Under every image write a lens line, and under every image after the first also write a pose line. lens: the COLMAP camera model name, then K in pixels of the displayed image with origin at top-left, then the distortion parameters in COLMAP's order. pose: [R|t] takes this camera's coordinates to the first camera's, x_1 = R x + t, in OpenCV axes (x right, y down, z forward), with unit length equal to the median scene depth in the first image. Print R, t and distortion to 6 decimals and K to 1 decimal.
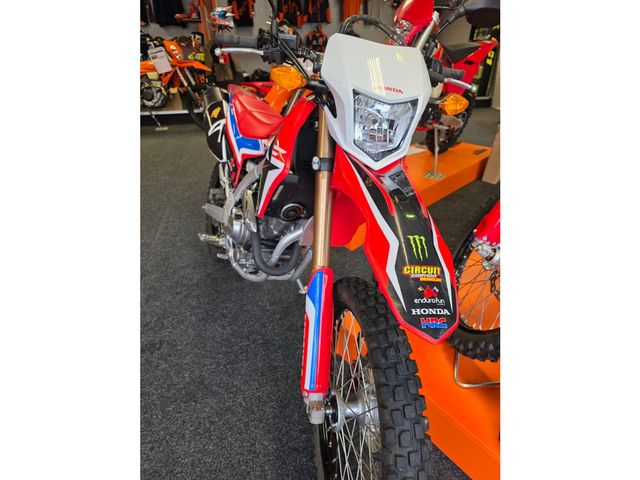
lens RADIAL K [[361.5, 0, 316.9], [0, 361.5, 240.5], [0, 0, 1]] dist [-0.002552, -0.001716]
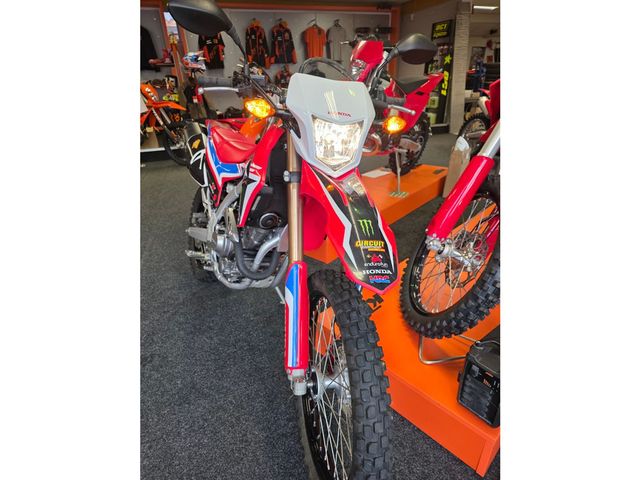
lens RADIAL K [[361.5, 0, 316.9], [0, 361.5, 240.5], [0, 0, 1]] dist [-0.002552, -0.001716]
pose [[0.996424, -0.059365, 0.060118, 0.008878], [0.064232, 0.994514, -0.082554, 0.073864], [-0.054887, 0.086121, 0.994772, -0.132403]]
